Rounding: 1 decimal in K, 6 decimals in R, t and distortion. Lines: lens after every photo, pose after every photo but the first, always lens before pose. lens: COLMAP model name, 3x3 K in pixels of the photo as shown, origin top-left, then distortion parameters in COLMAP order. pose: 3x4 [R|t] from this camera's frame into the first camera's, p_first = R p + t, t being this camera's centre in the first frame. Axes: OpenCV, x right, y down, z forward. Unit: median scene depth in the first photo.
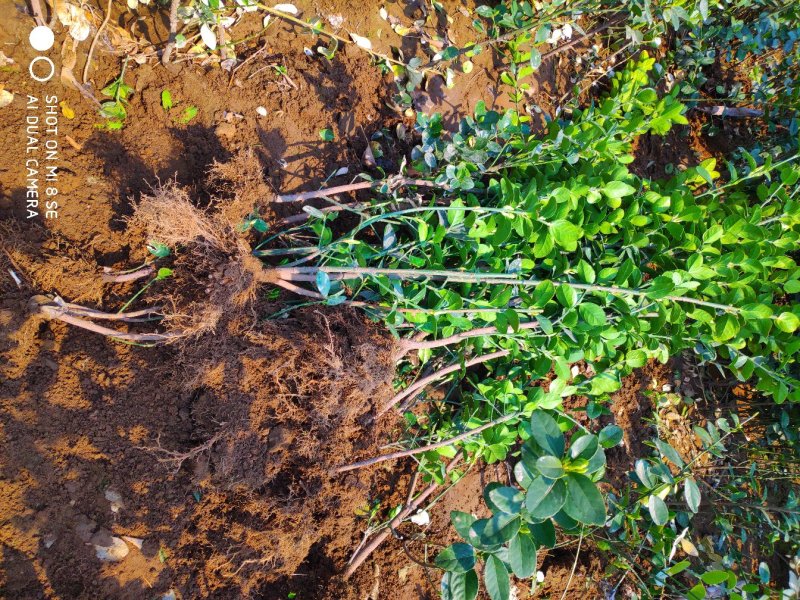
lens RADIAL K [[564.7, 0, 395.0], [0, 564.7, 300.5], [0, 0, 1]] dist [-0.006233, -0.002902]
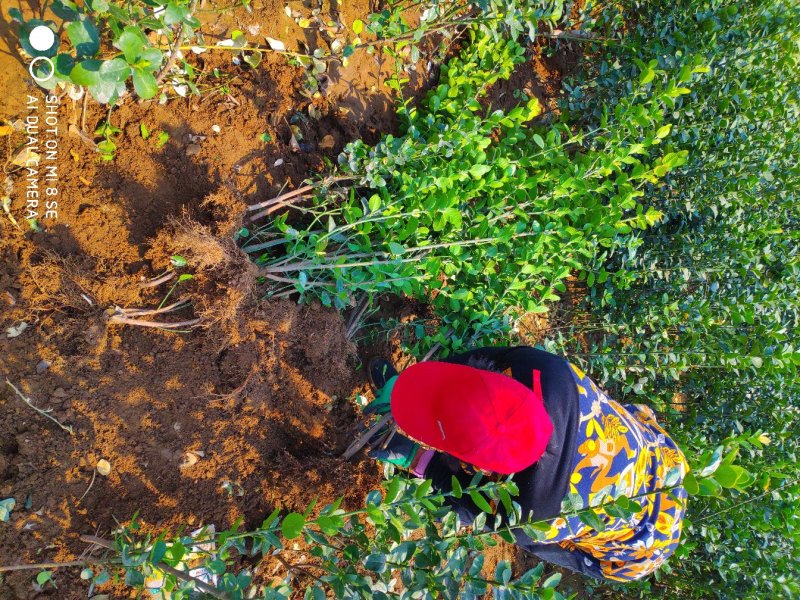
lens RADIAL K [[564.7, 0, 395.0], [0, 564.7, 300.5], [0, 0, 1]] dist [-0.006233, -0.002902]
pose [[0.970314, -0.122425, 0.208572, -0.149399], [0.071408, 0.968989, 0.236562, -0.219473], [-0.231065, -0.214646, 0.948966, -0.372207]]
